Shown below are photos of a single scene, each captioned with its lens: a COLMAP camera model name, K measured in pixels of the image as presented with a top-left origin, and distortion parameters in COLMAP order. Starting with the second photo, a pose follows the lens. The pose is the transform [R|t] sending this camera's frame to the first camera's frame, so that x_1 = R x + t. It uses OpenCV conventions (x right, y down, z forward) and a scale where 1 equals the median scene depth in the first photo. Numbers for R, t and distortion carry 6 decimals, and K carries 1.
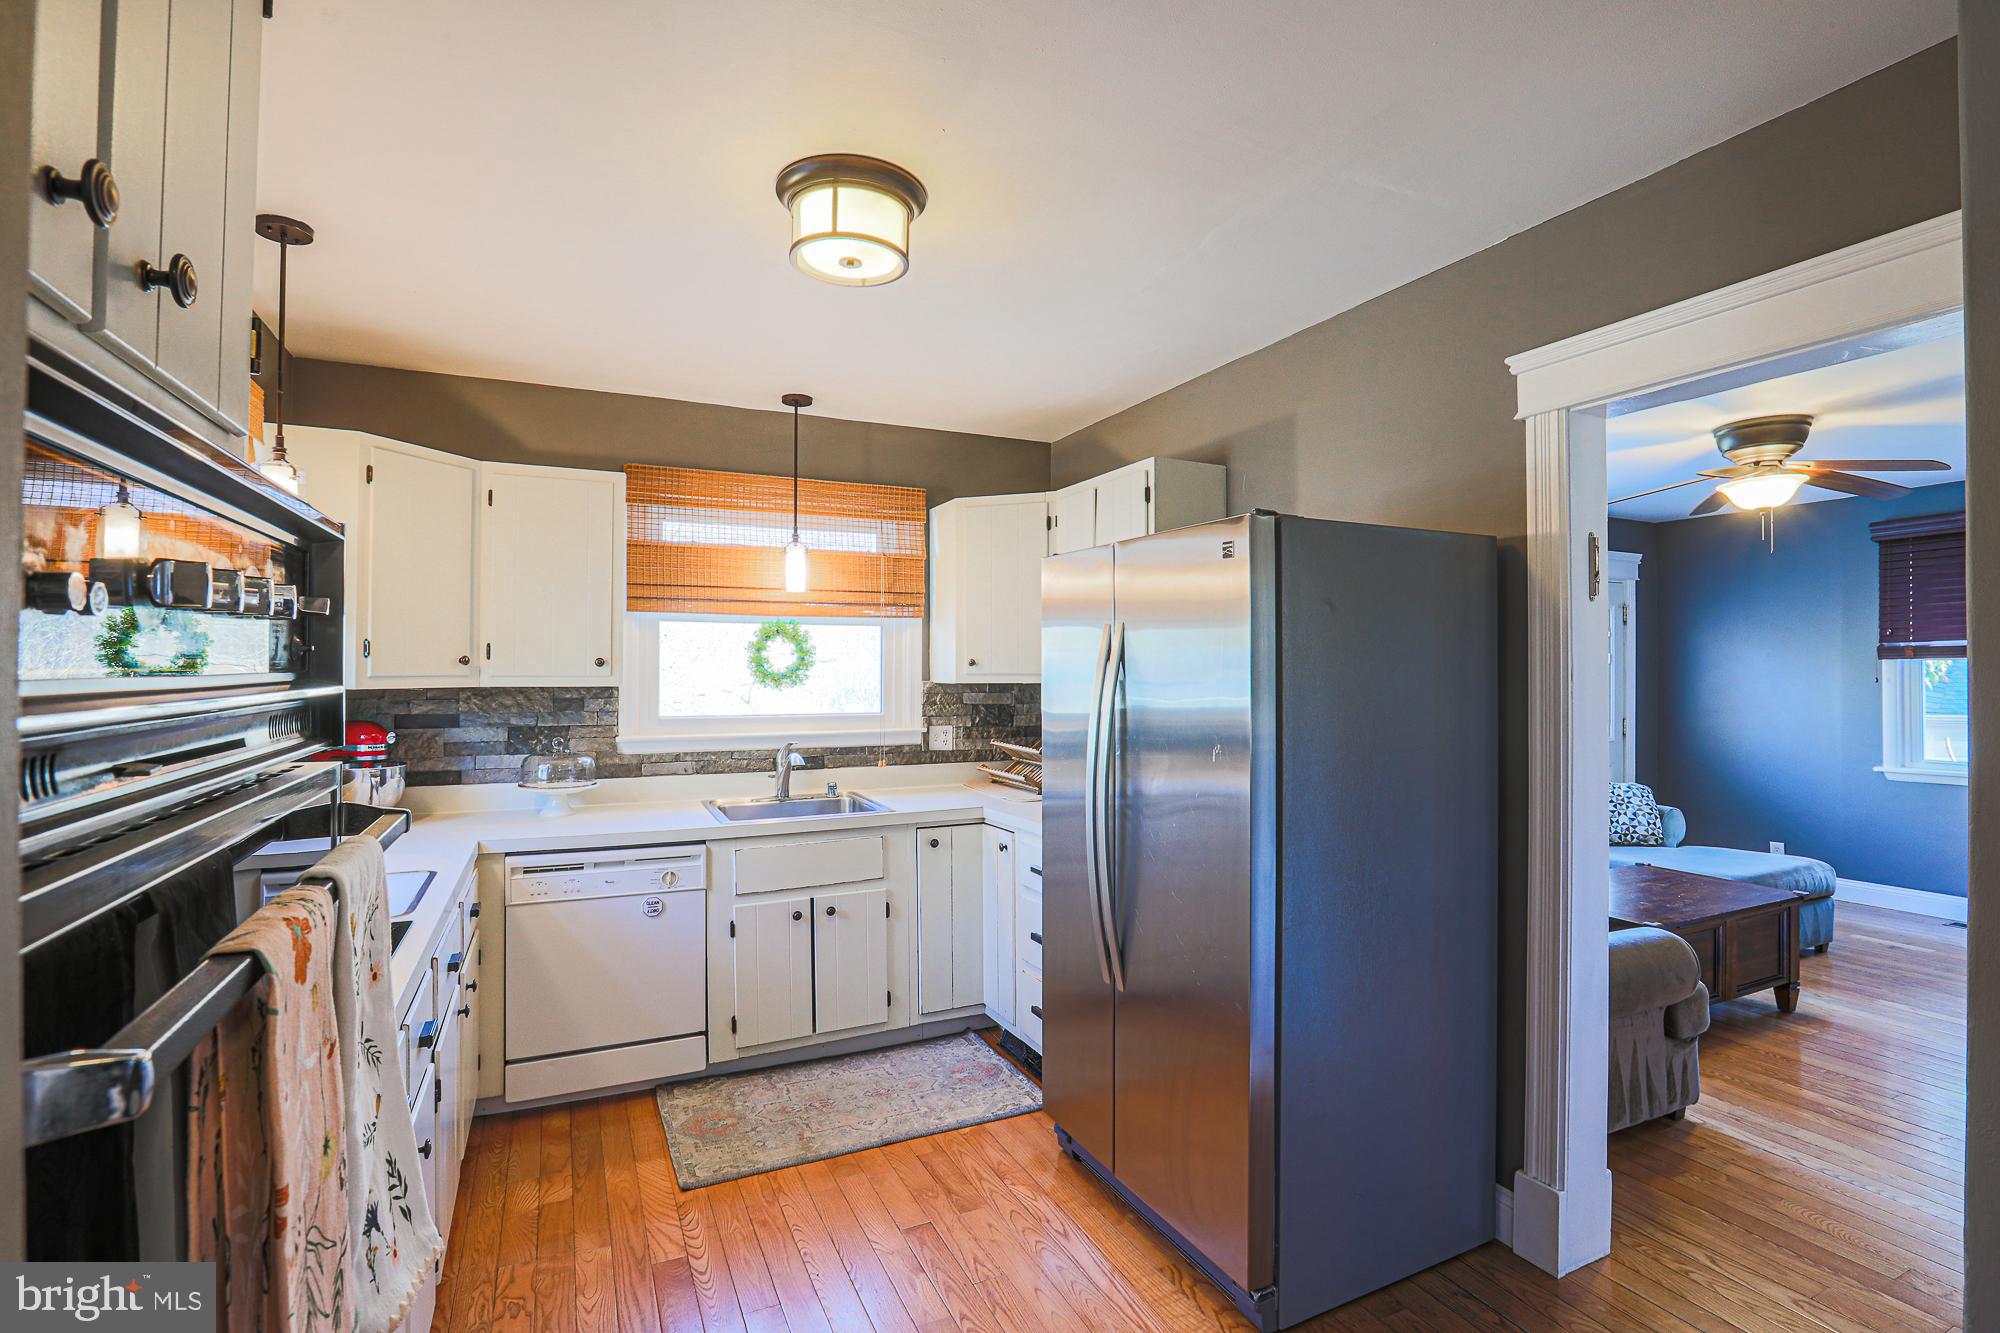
lens RADIAL K [[961.5, 0, 1017.2], [0, 961.5, 660.7], [0, 0, 1]] dist [-0.046646, 0.014641]
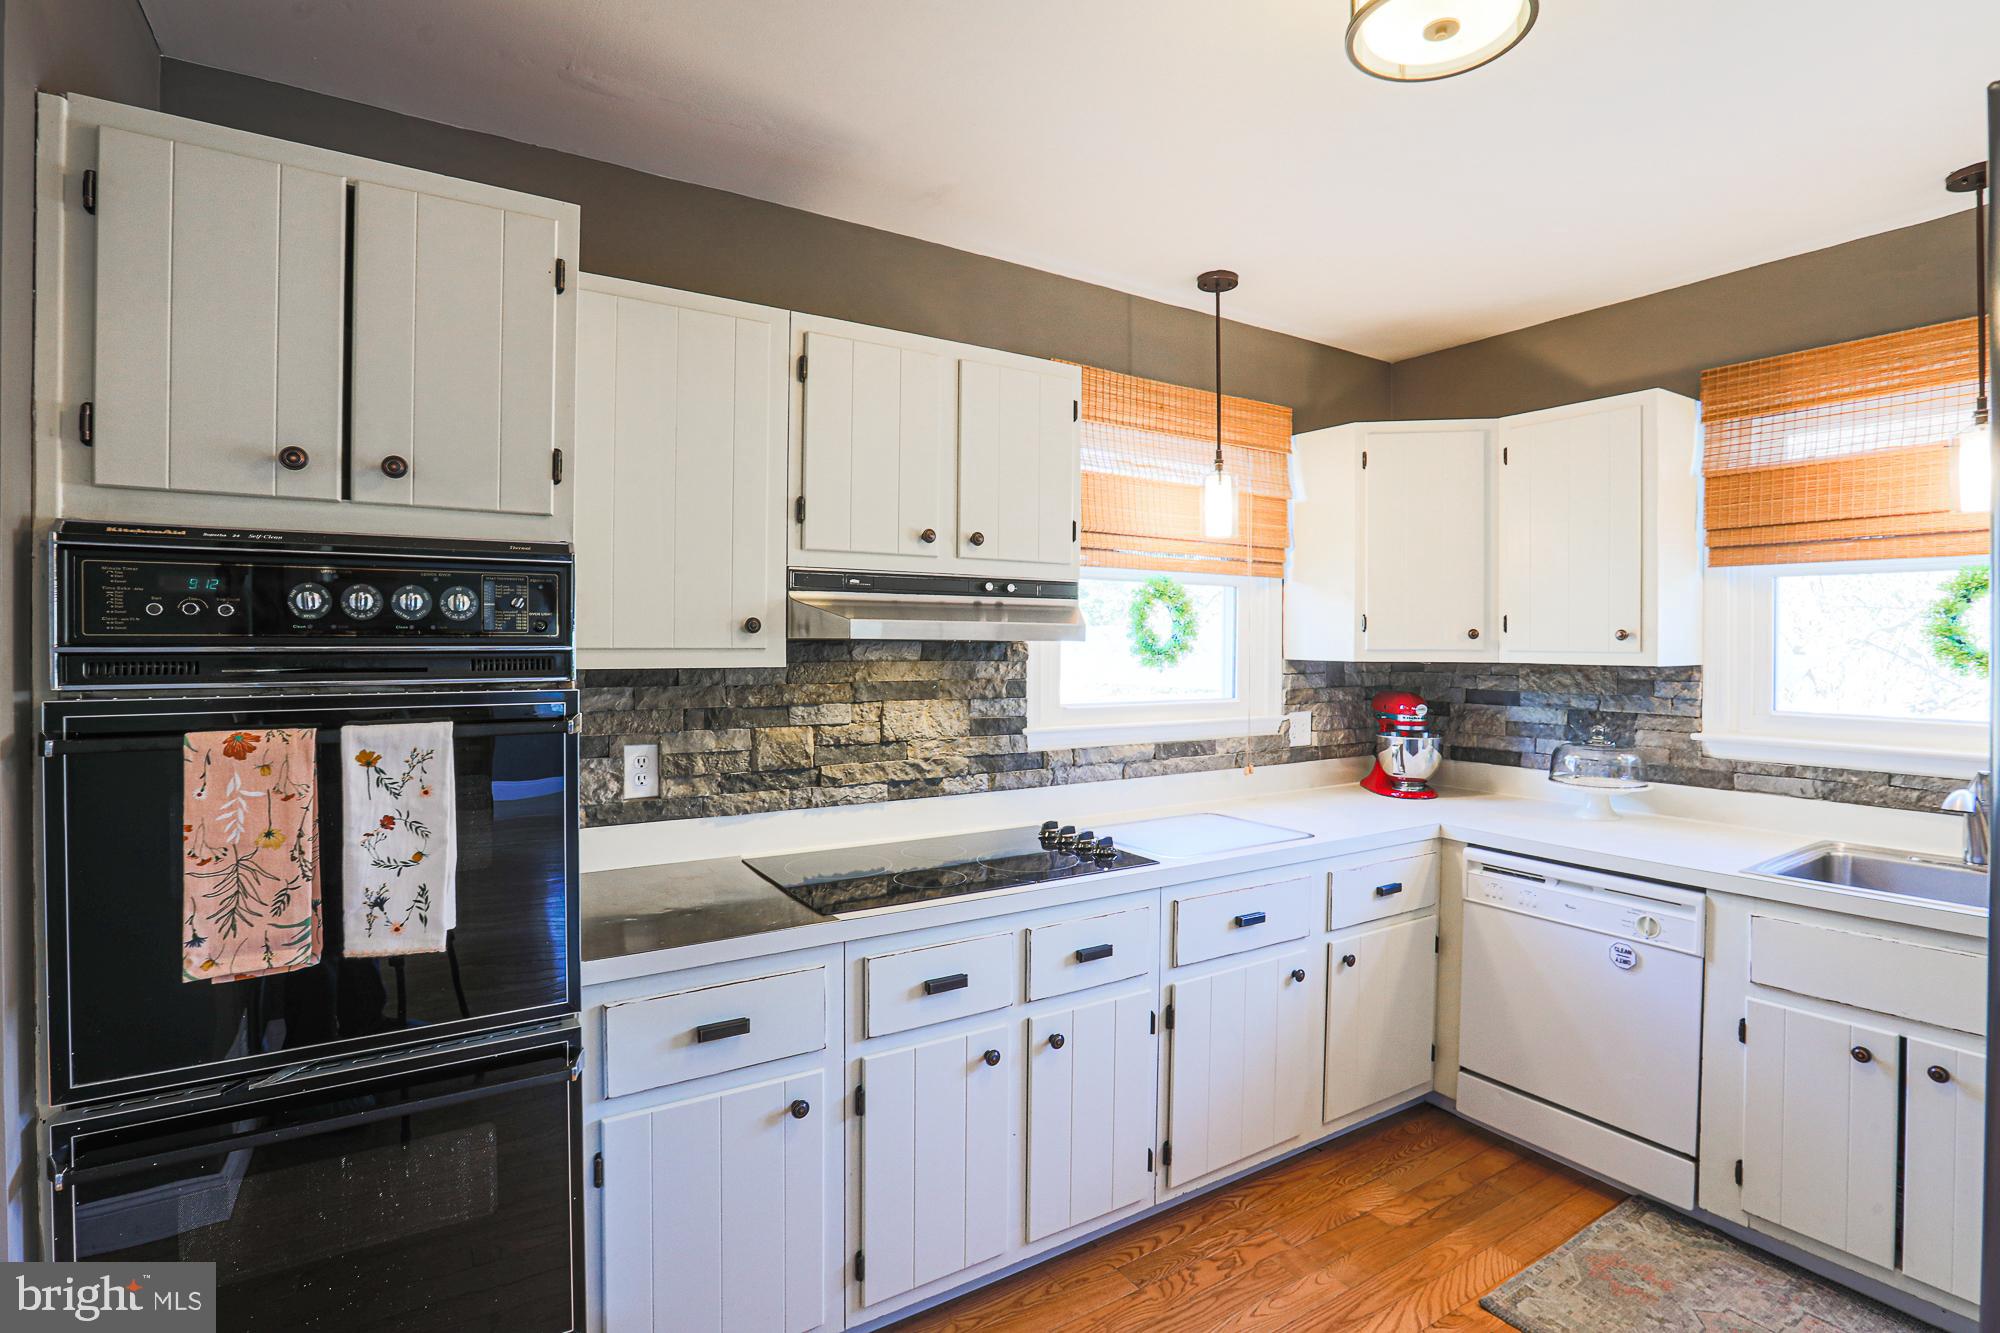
lens RADIAL K [[961.5, 0, 1000.0], [0, 961.5, 648.2], [0, 0, 1]] dist [-0.046646, 0.014641]
pose [[0.115872, 0.006329, -0.993244, 0.271244], [0.004042, 0.999968, 0.006844, 0.005127], [0.993256, -0.004808, 0.115843, 0.375899]]
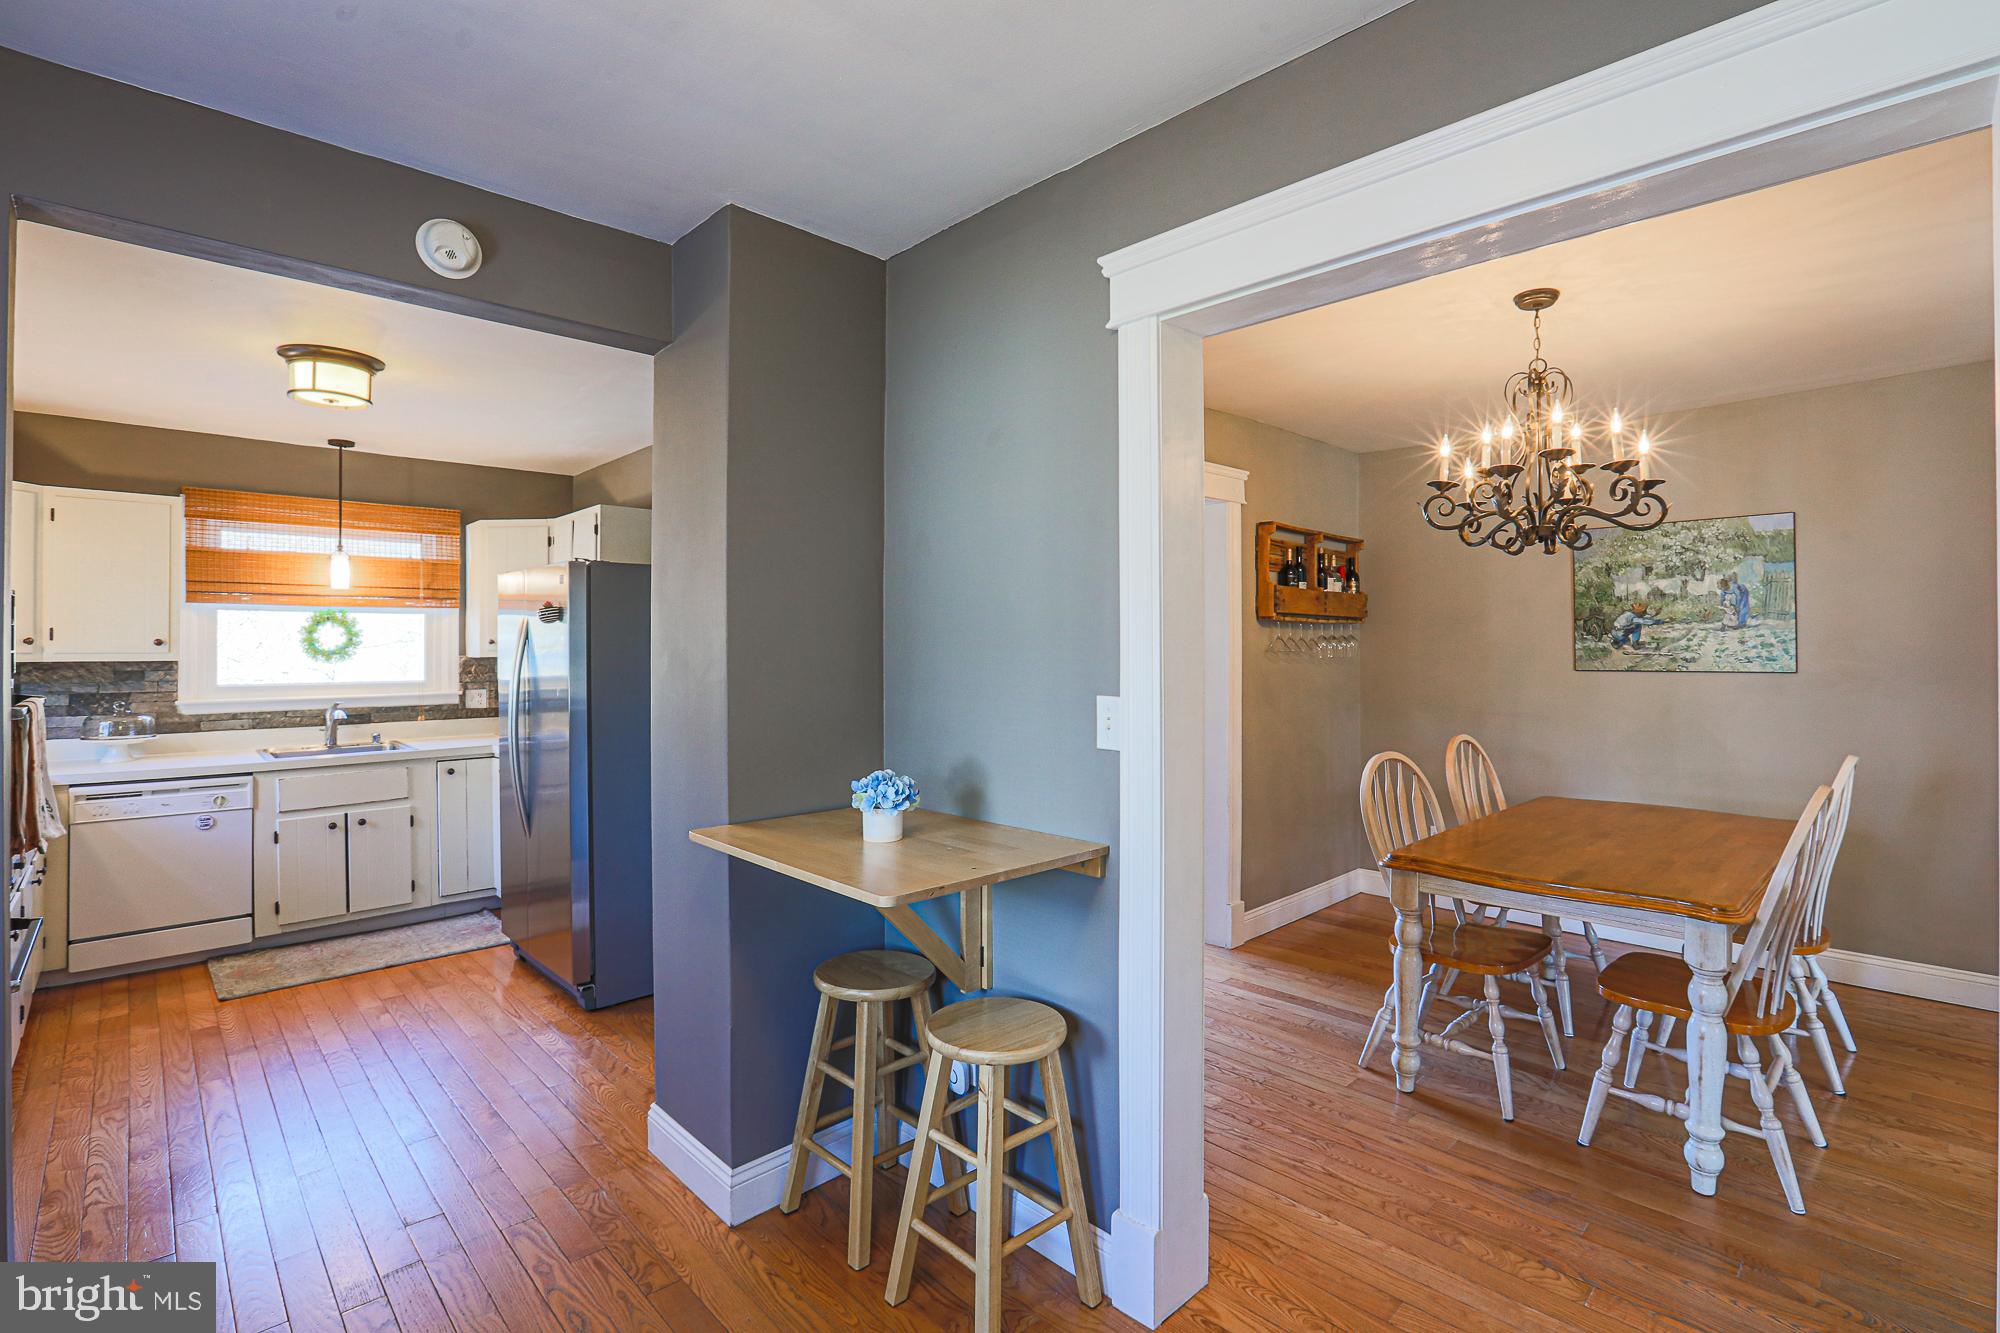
lens RADIAL K [[961.5, 0, 1039.4], [0, 961.5, 640.0], [0, 0, 1]] dist [-0.046646, 0.014641]
pose [[0.947657, -0.002281, 0.319282, 0.286904], [0.001993, 0.999997, 0.001230, -0.000836], [-0.319284, -0.000530, 0.947659, -0.573749]]
